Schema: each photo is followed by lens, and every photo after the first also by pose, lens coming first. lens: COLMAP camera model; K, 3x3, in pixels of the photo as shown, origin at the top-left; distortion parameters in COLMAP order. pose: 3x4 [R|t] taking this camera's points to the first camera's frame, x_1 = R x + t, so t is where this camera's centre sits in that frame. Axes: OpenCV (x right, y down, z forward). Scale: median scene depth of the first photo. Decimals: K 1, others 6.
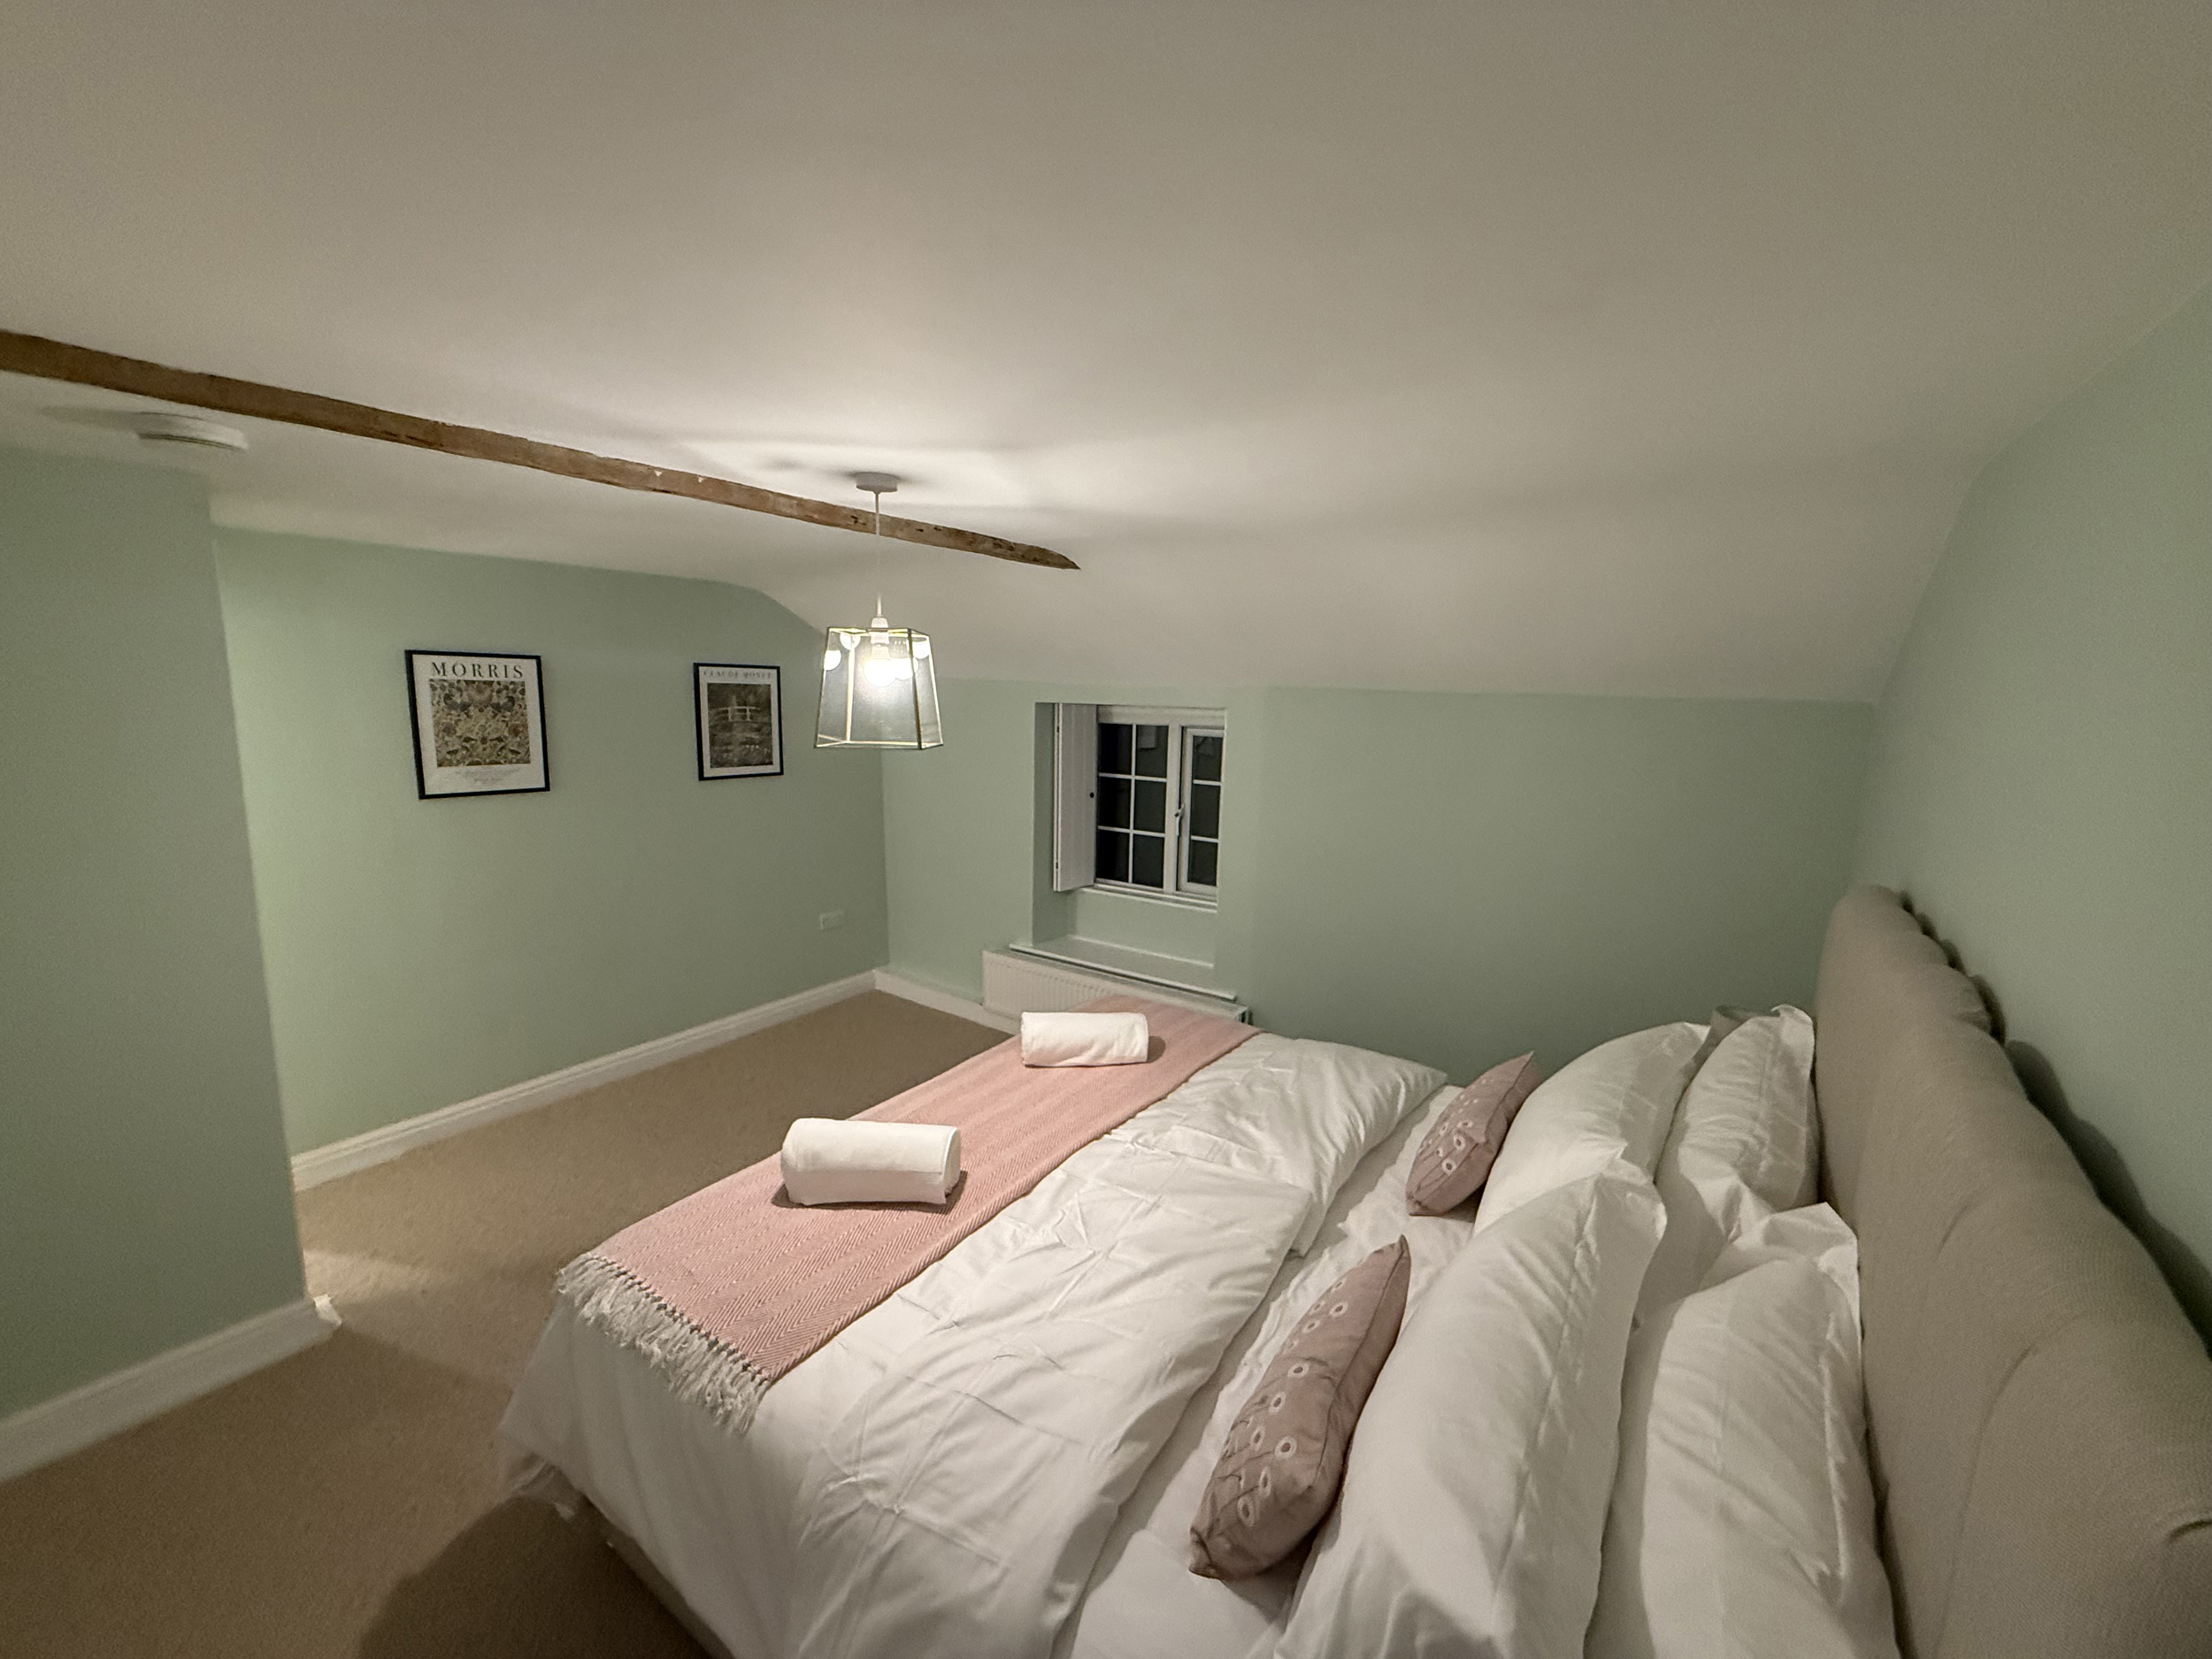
lens RADIAL K [[879.6, 0, 1111.2], [0, 879.6, 827.2], [0, 0, 1]] dist [0.001972, -0.000004]
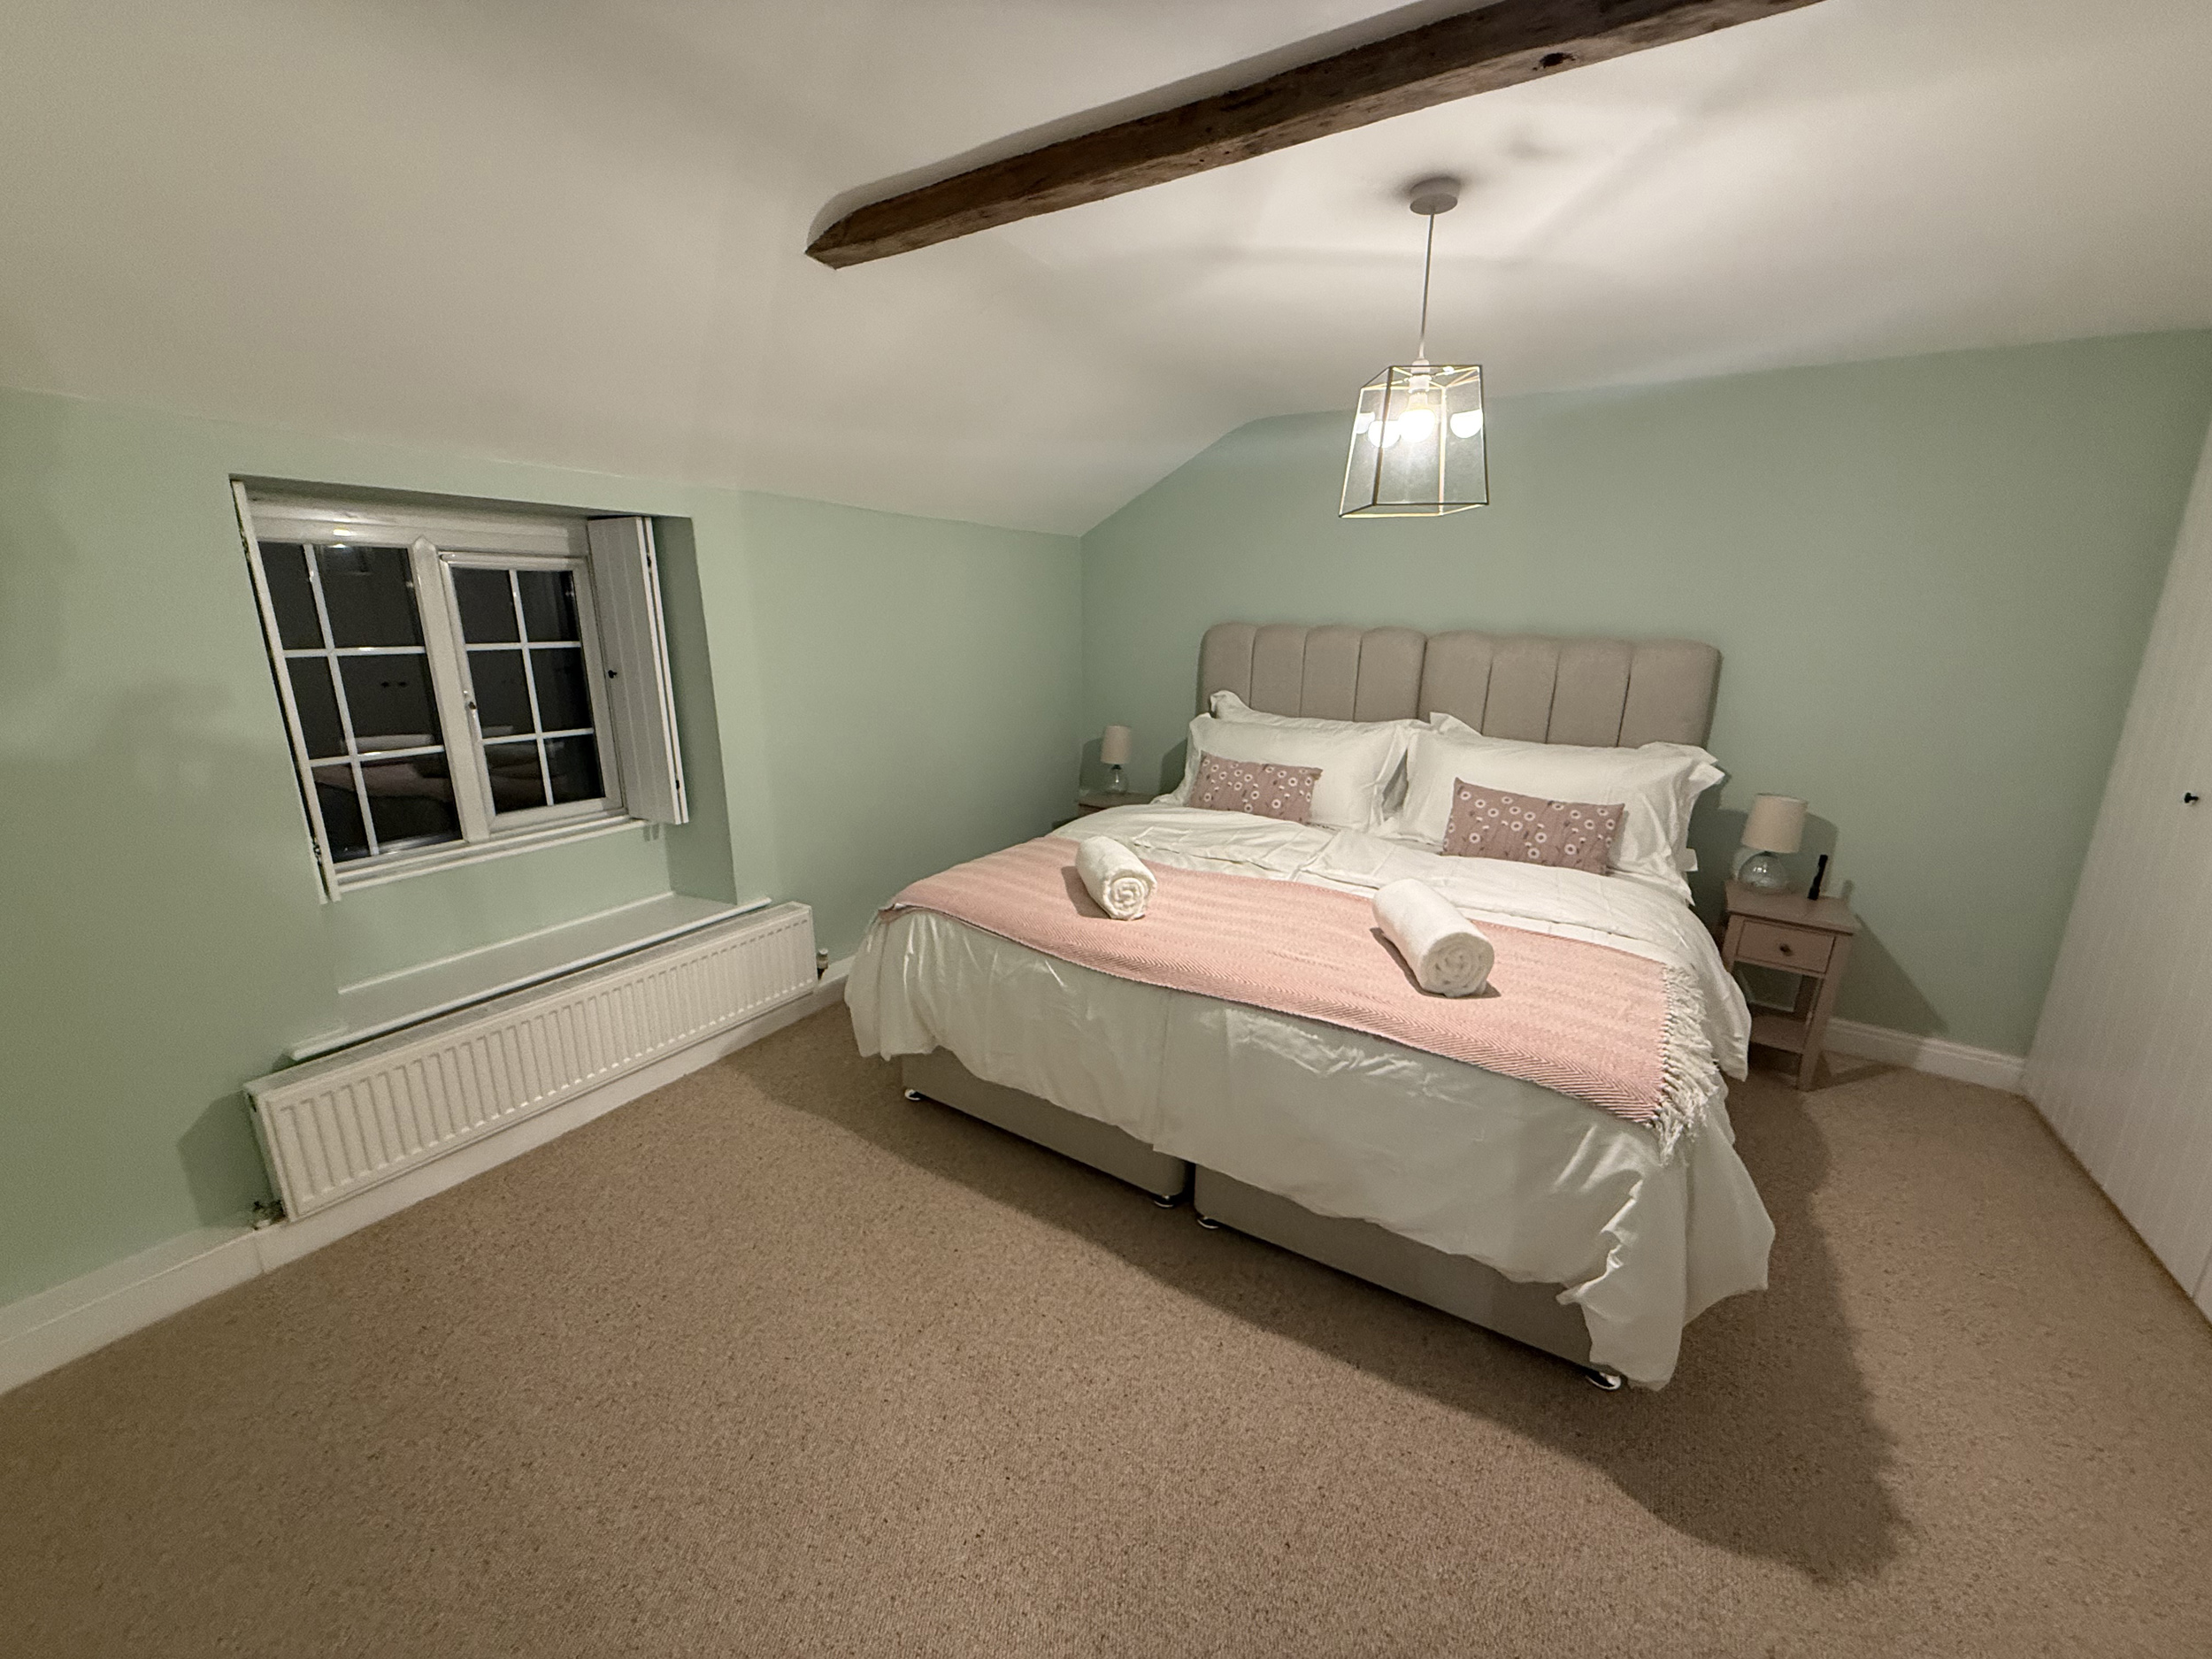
lens RADIAL K [[879.6, 0, 1108.3], [0, 879.6, 840.0], [0, 0, 1]] dist [0.001972, -0.000004]
pose [[-0.061614, -0.261727, 0.963173, -0.560967], [0.146802, 0.952135, 0.268119, -0.017613], [-0.987245, 0.157916, -0.020243, 0.657804]]
